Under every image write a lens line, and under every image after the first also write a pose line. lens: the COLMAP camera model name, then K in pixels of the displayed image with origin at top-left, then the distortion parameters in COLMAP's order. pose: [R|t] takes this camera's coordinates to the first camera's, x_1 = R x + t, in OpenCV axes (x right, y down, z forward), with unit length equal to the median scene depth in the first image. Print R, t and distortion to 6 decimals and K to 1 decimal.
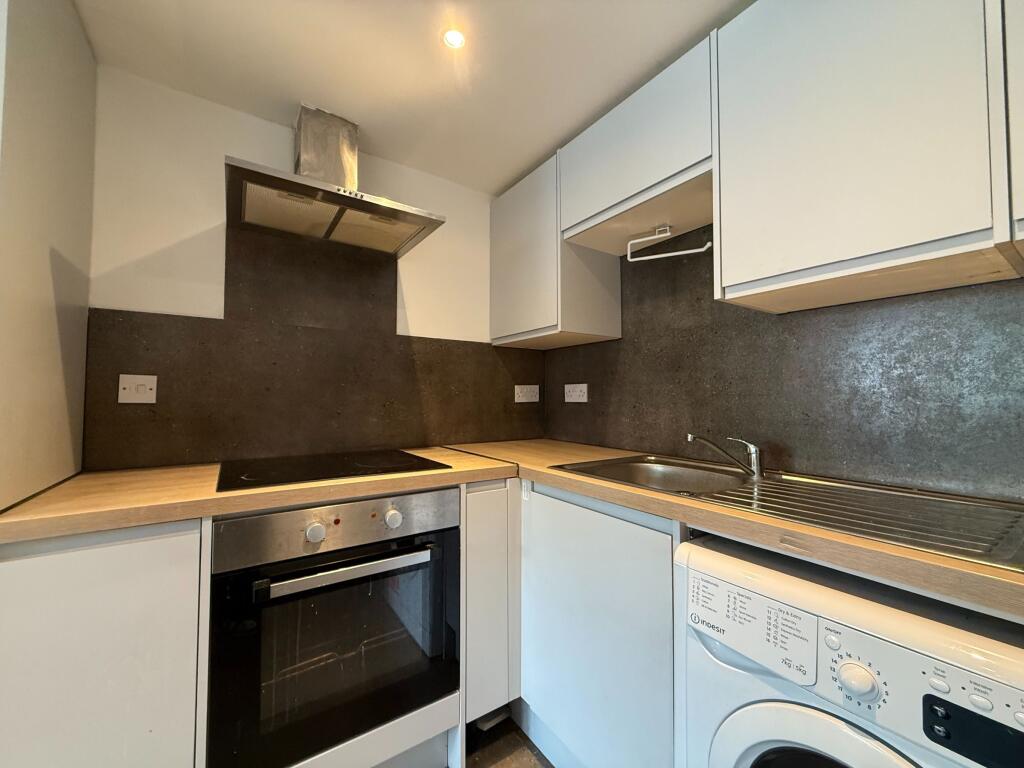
lens RADIAL K [[410.1, 0, 508.6], [0, 410.1, 381.2], [0, 0, 1]] dist [0.002346, -0.000399]
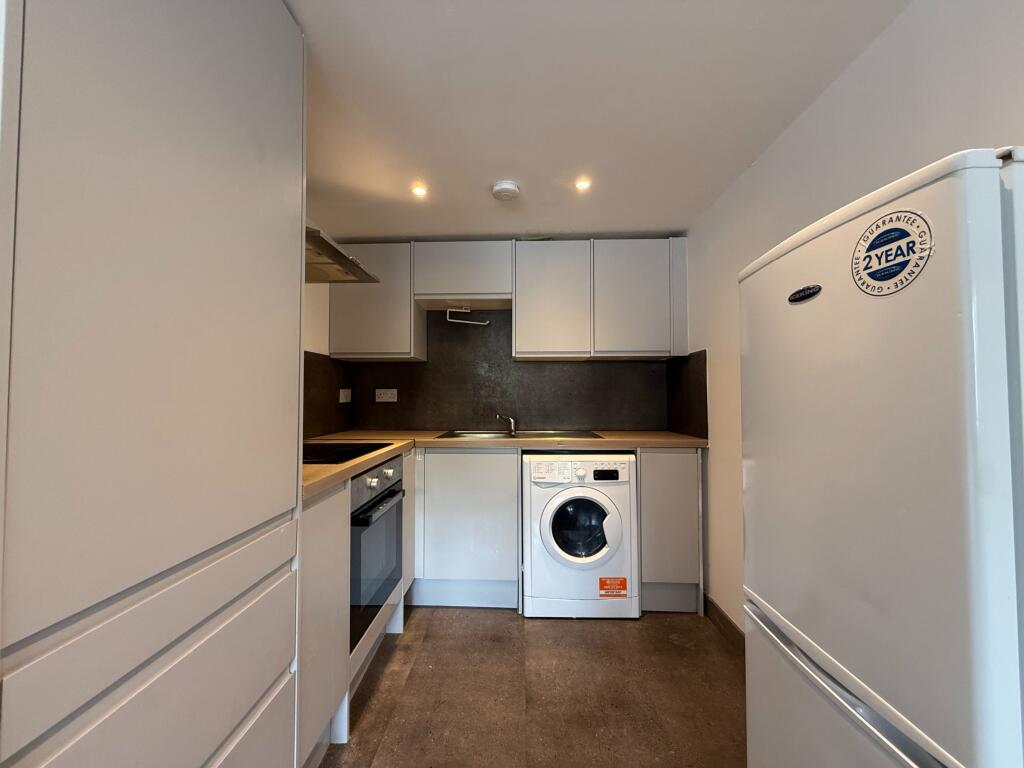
lens RADIAL K [[410.1, 0, 507.6], [0, 410.1, 381.1], [0, 0, 1]] dist [0.002346, -0.000399]
pose [[0.579968, 0.023087, 0.814312, -1.113271], [-0.026745, 0.999599, -0.009293, -0.027985], [-0.814200, -0.016389, 0.580353, -0.260266]]
